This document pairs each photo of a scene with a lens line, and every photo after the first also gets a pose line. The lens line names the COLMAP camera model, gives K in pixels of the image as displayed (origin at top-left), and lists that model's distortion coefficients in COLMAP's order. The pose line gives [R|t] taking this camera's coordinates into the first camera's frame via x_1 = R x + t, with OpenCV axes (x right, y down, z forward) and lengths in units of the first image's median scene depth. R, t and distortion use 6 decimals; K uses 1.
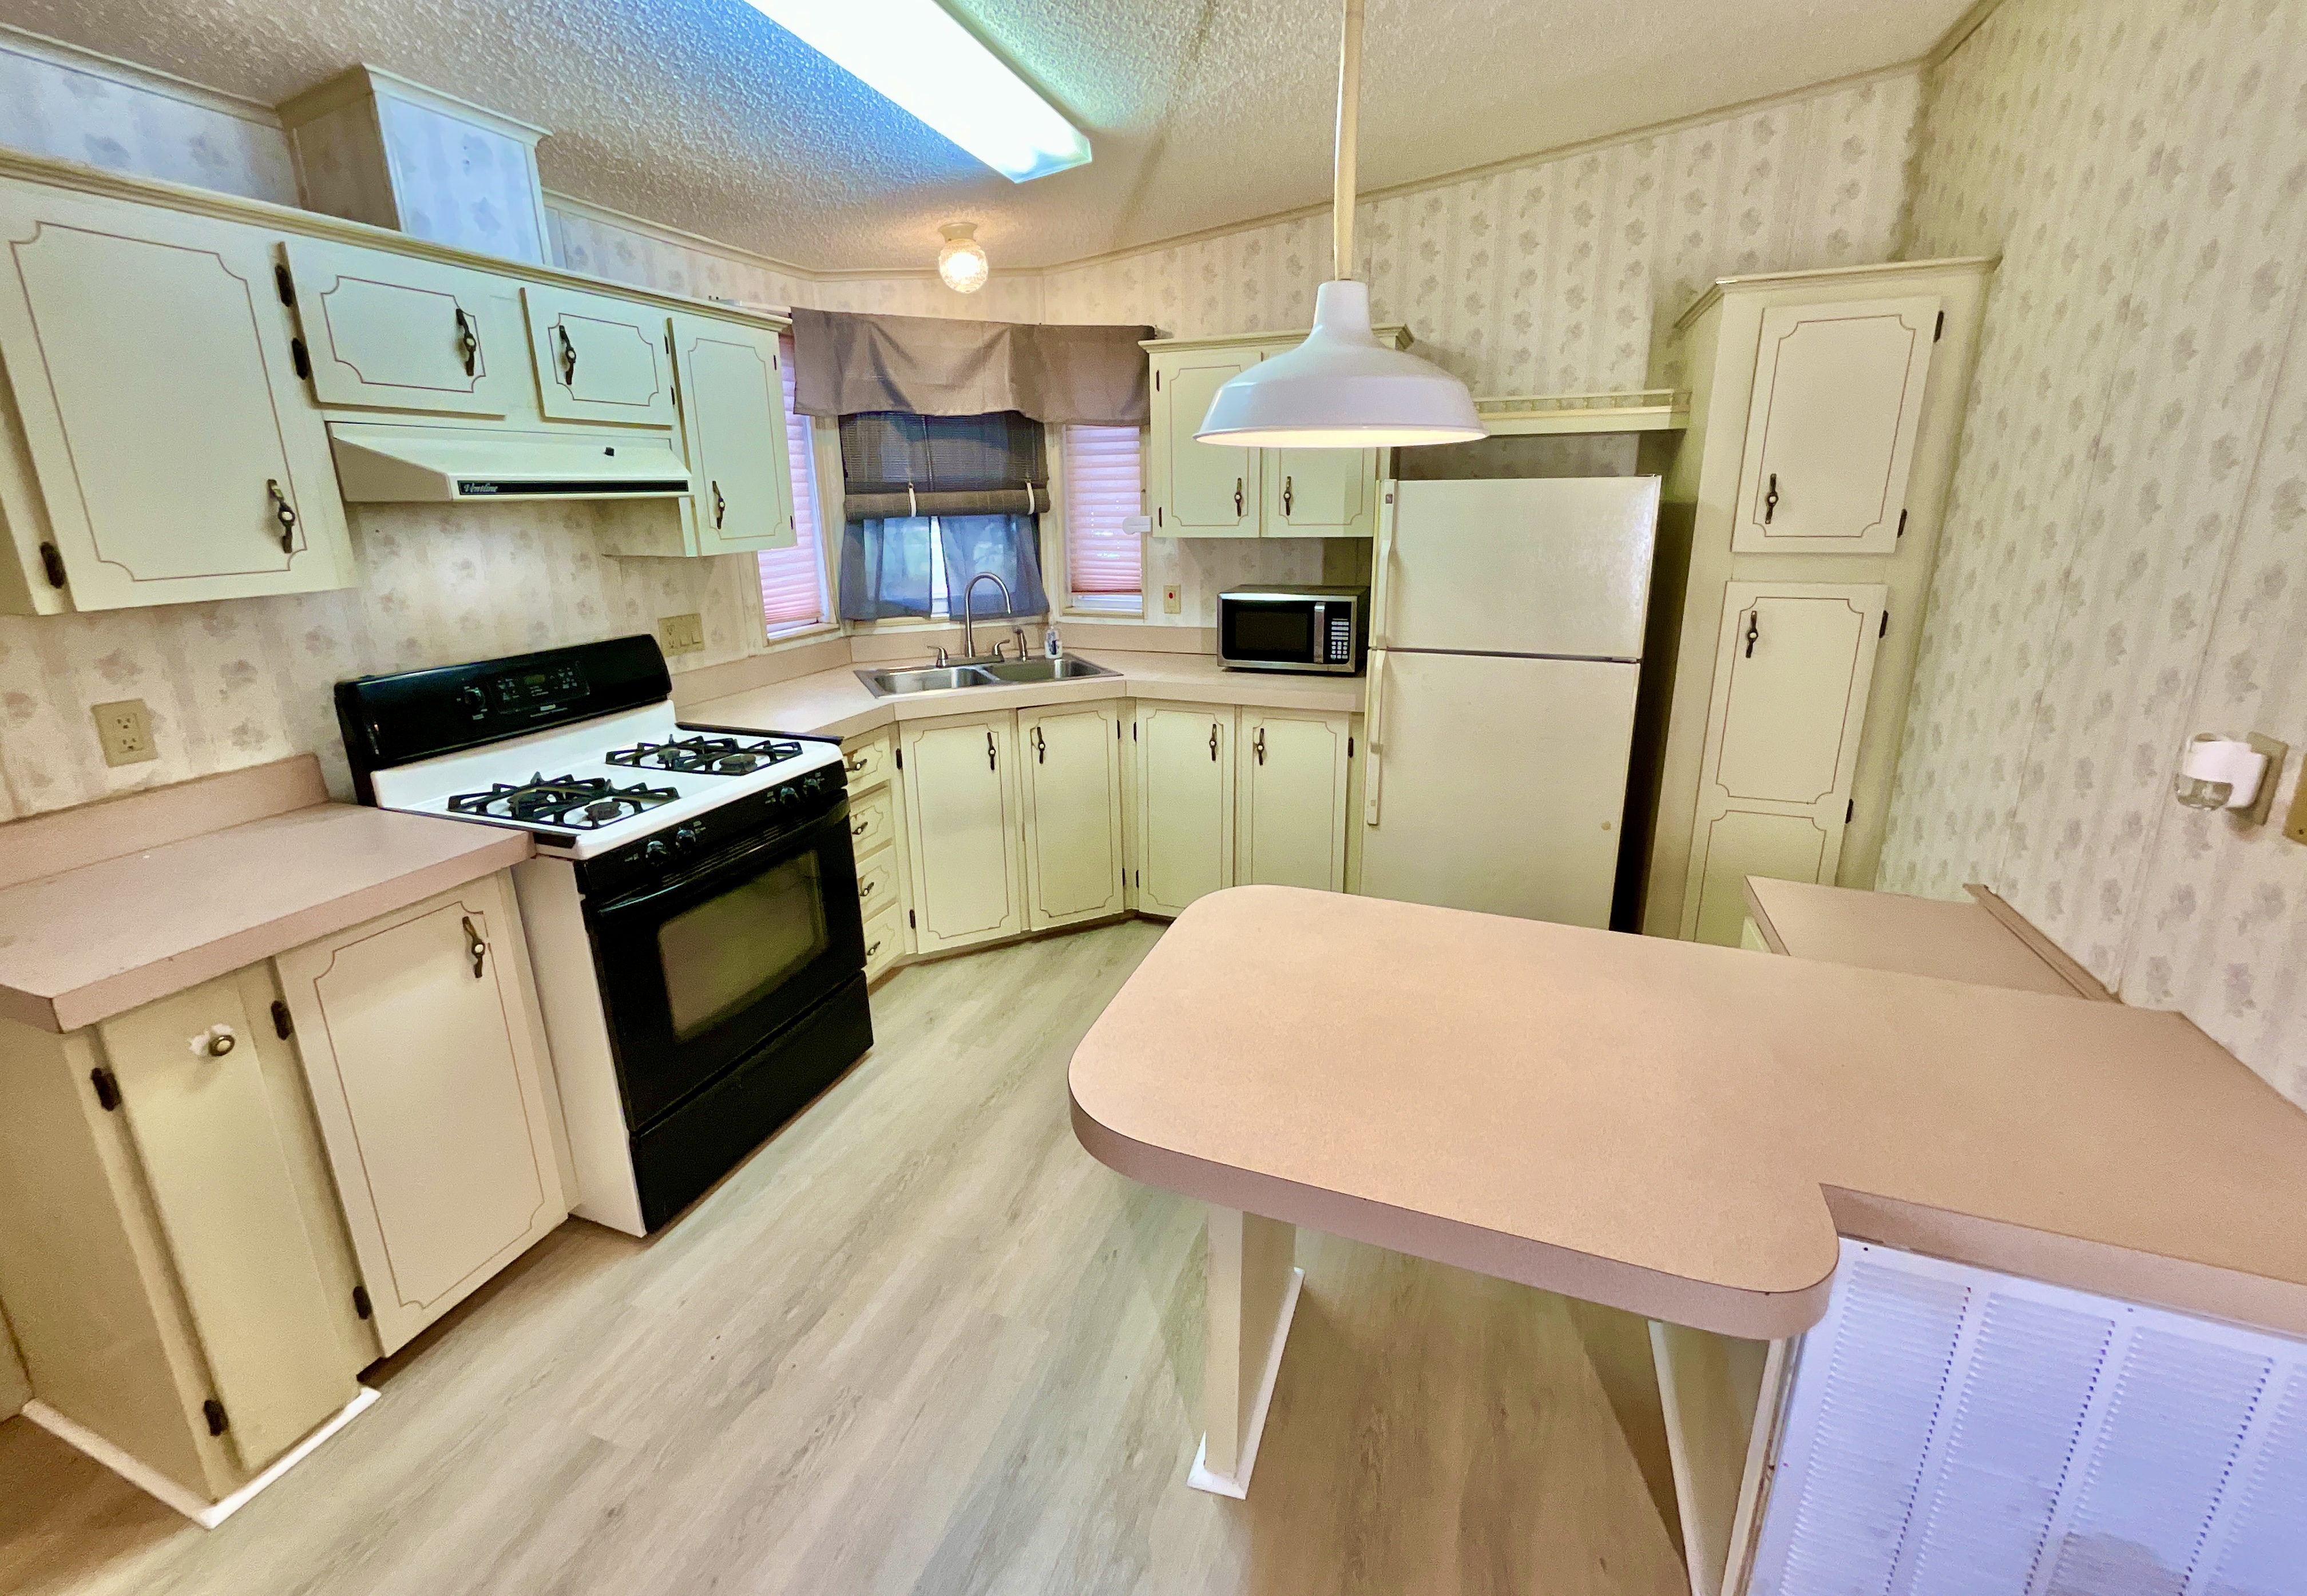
lens RADIAL K [[935.2, 0, 1153.3], [0, 935.2, 732.9], [0, 0, 1]] dist [0.001449, 0.000571]
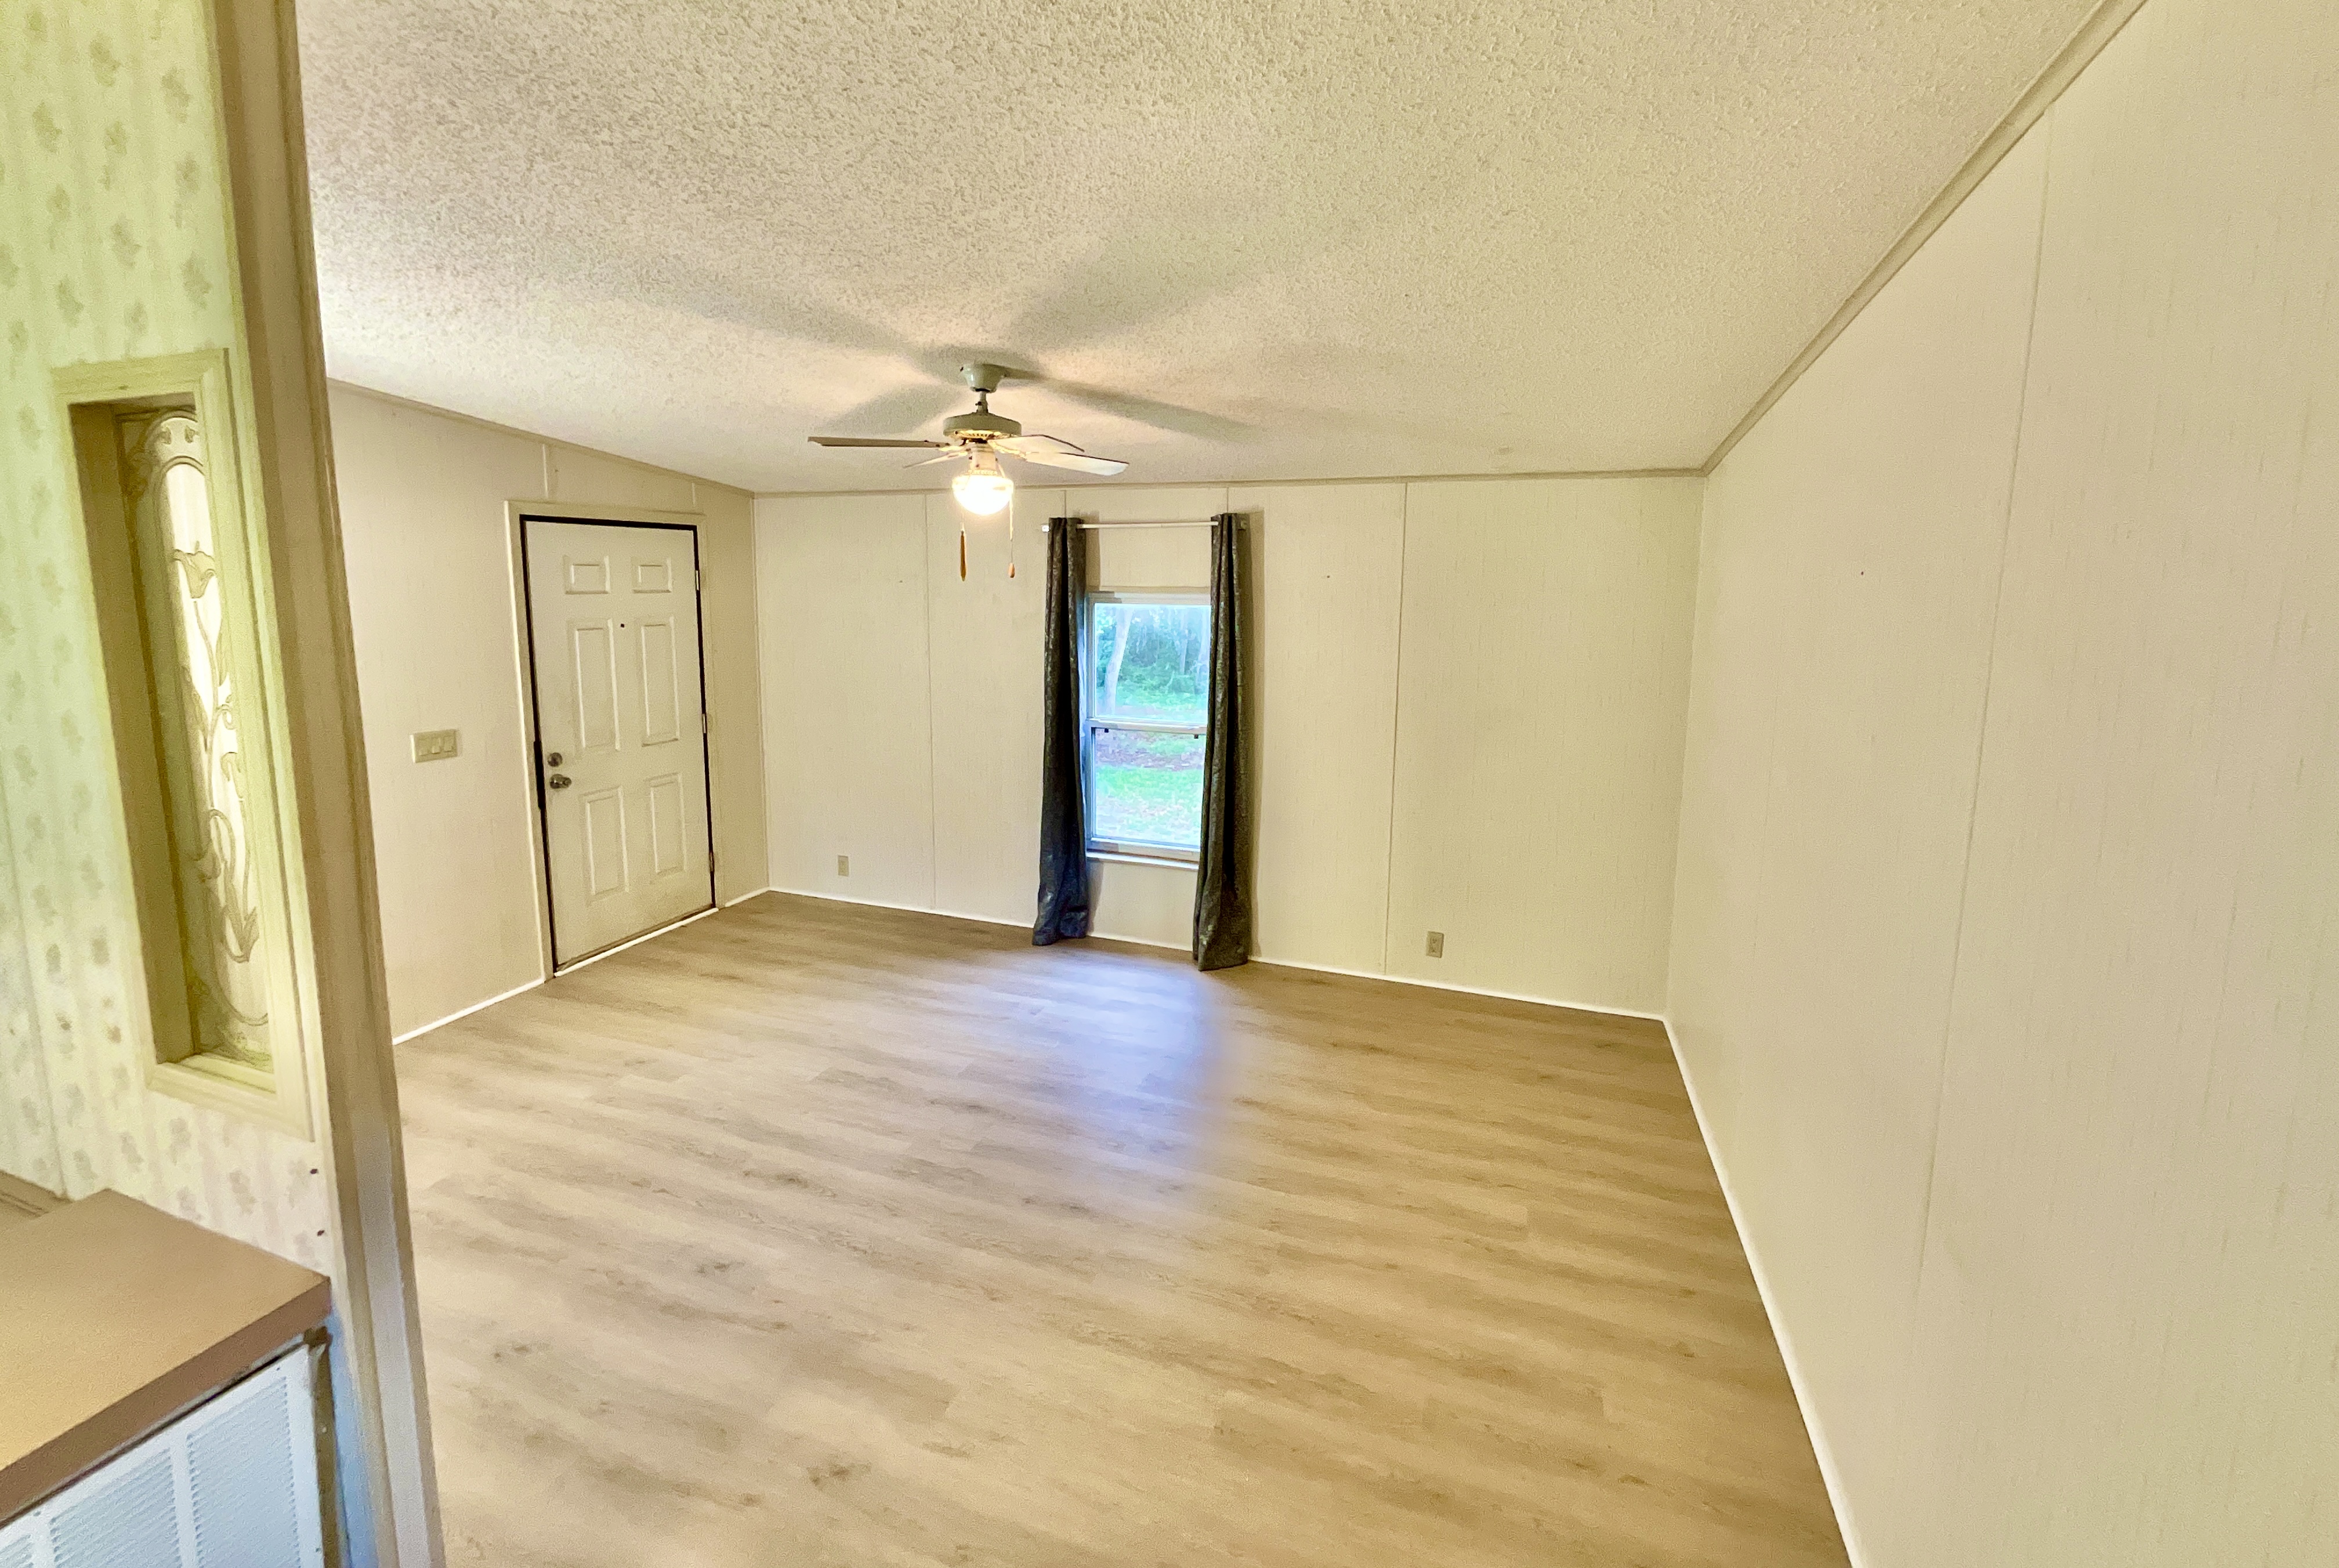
lens RADIAL K [[948.7, 0, 1170.3], [0, 948.7, 691.2], [0, 0, 1]] dist [0.000364, -0.000992]
pose [[-0.013429, -0.109083, 0.993942, -0.007986], [0.243651, 0.963712, 0.109057, -0.063370], [-0.969770, 0.243639, 0.013637, -0.277597]]
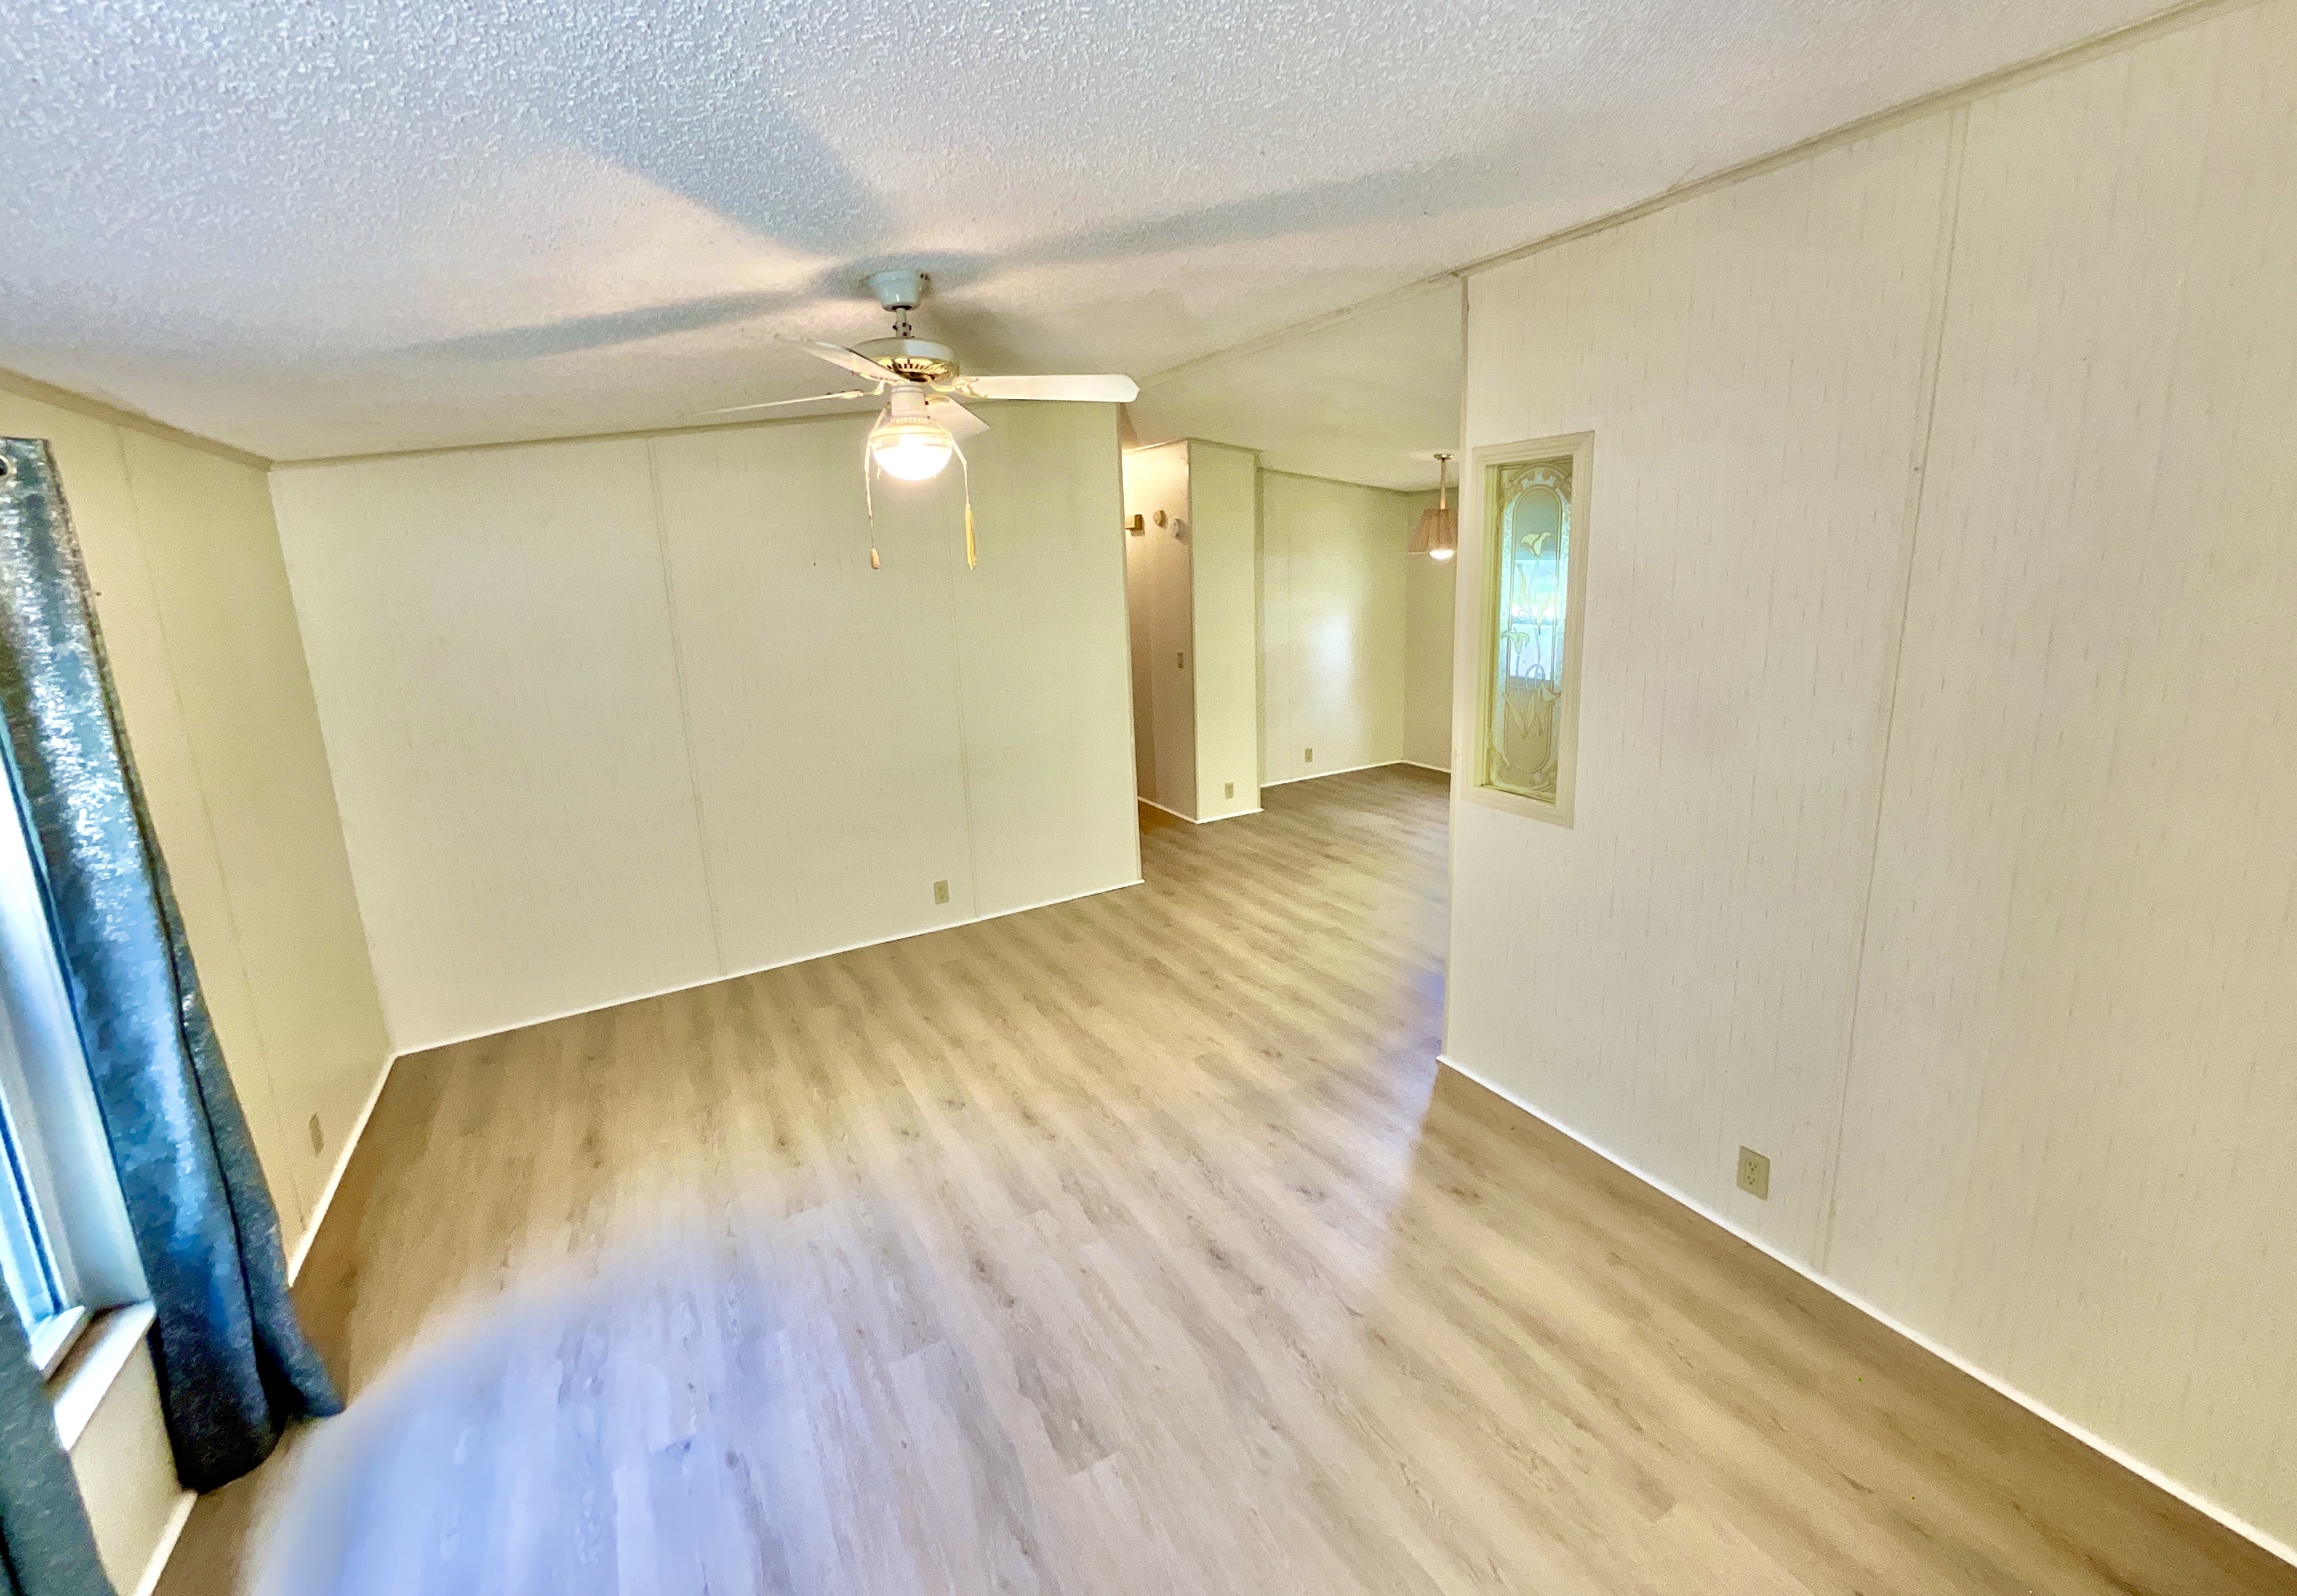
lens RADIAL K [[931.2, 0, 1150.1], [0, 931.2, 738.7], [0, 0, 1]] dist [0.001449, 0.000571]
pose [[-0.640063, 0.180010, -0.746937, 1.997930], [-0.150901, 0.923779, 0.351938, -0.355288], [0.753358, 0.337977, -0.564113, 0.767891]]
